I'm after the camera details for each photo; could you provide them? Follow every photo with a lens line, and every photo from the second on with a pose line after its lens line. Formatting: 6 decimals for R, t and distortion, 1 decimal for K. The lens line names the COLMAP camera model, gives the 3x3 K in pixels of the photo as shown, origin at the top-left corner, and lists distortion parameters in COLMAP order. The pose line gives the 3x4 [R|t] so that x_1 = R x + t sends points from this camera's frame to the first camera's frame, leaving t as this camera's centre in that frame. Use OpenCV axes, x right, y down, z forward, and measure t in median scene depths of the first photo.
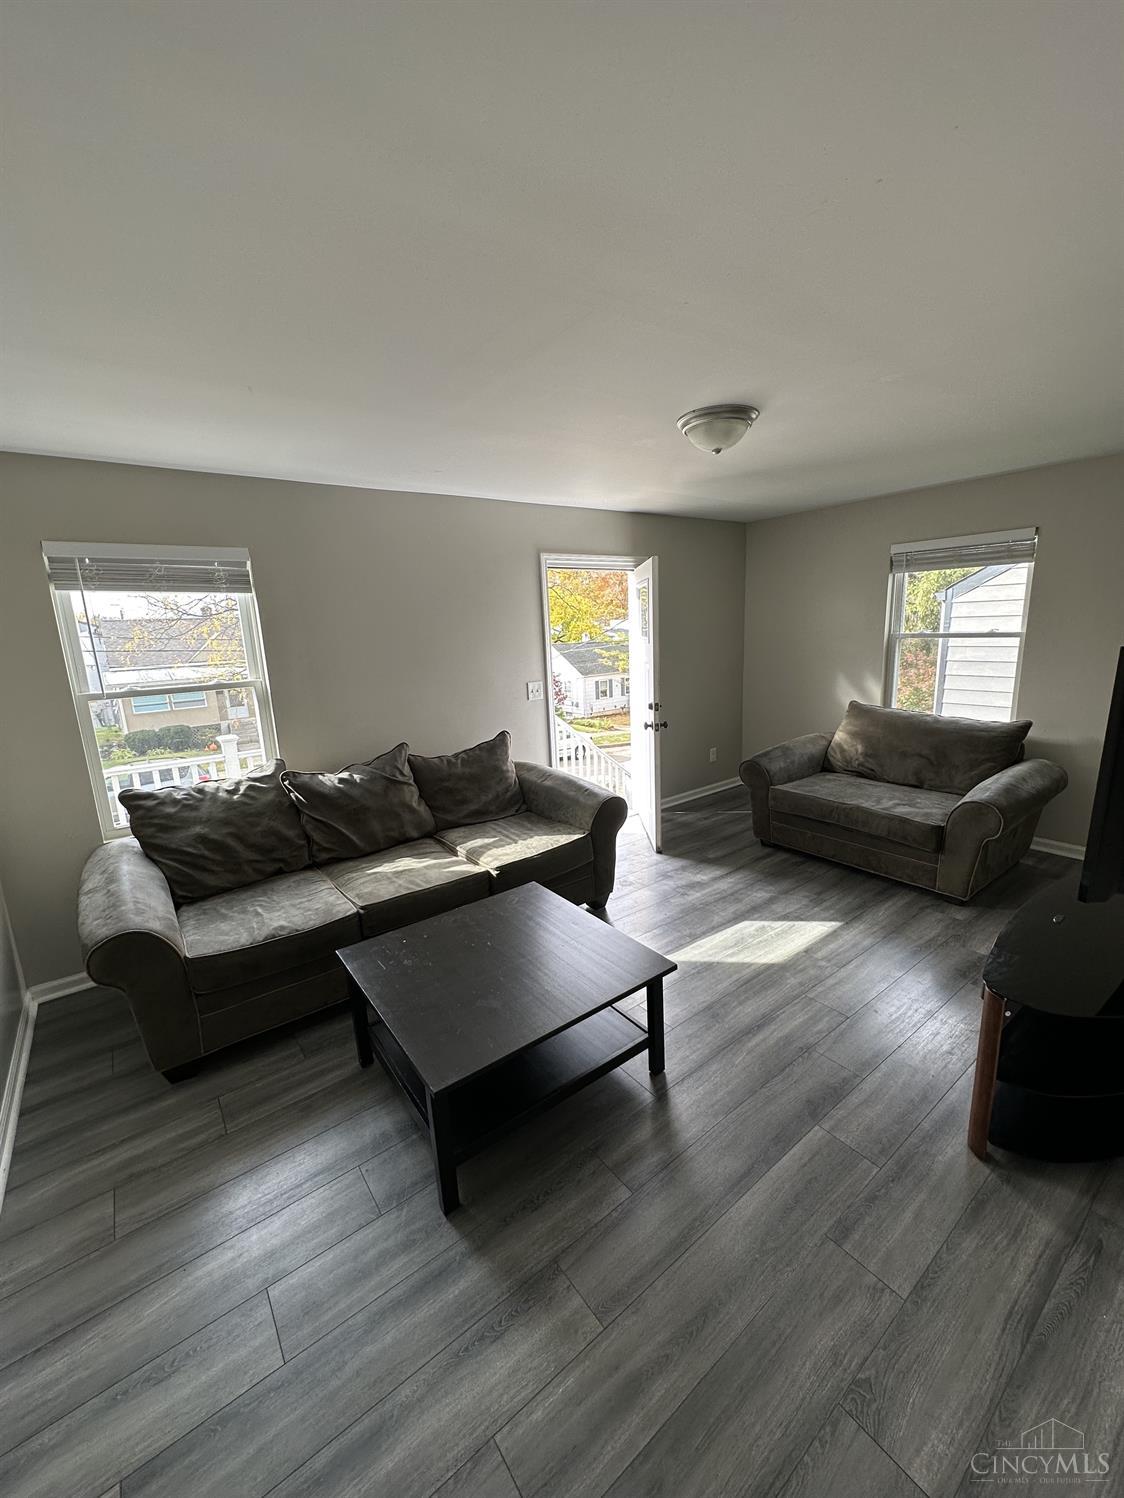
lens RADIAL K [[596.5, 0, 559.8], [0, 596.5, 750.5], [0, 0, 1]] dist [0.002305, 0.000075]
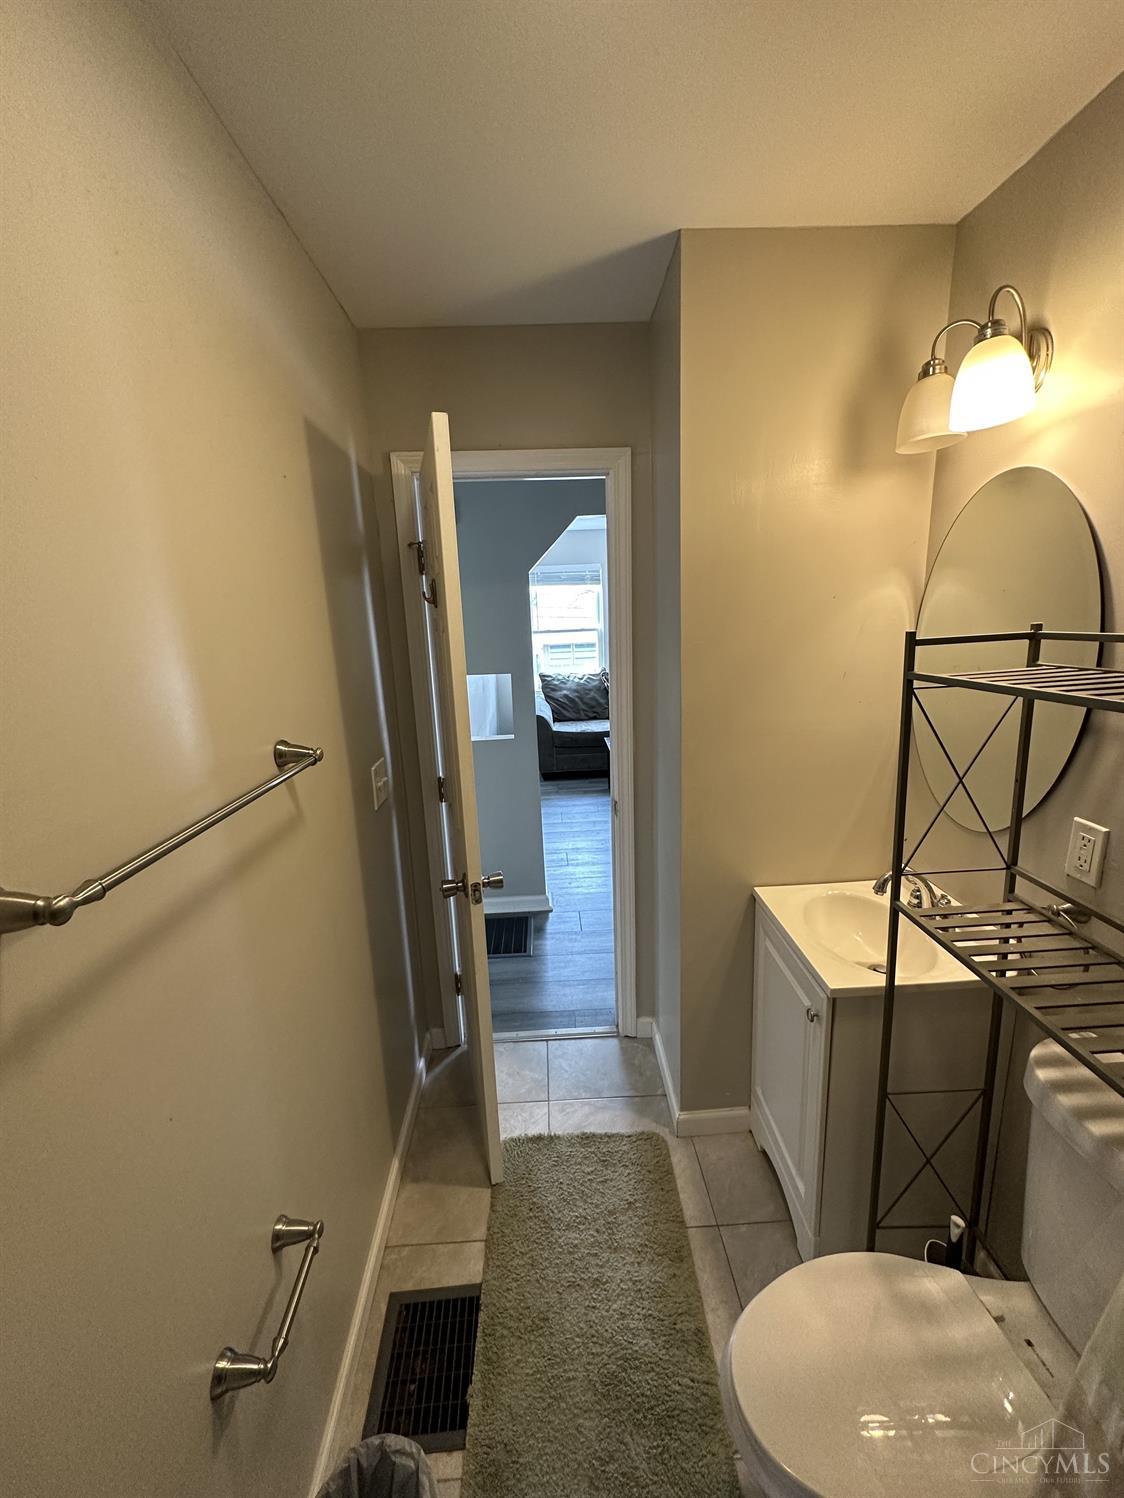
lens RADIAL K [[596.5, 0, 561.8], [0, 596.5, 744.2], [0, 0, 1]] dist [0.002305, 0.000075]
pose [[0.824816, 0.132121, -0.549748, 0.635420], [-0.108660, 0.991231, 0.075194, 0.155006], [0.554862, -0.002286, 0.831939, -0.865415]]
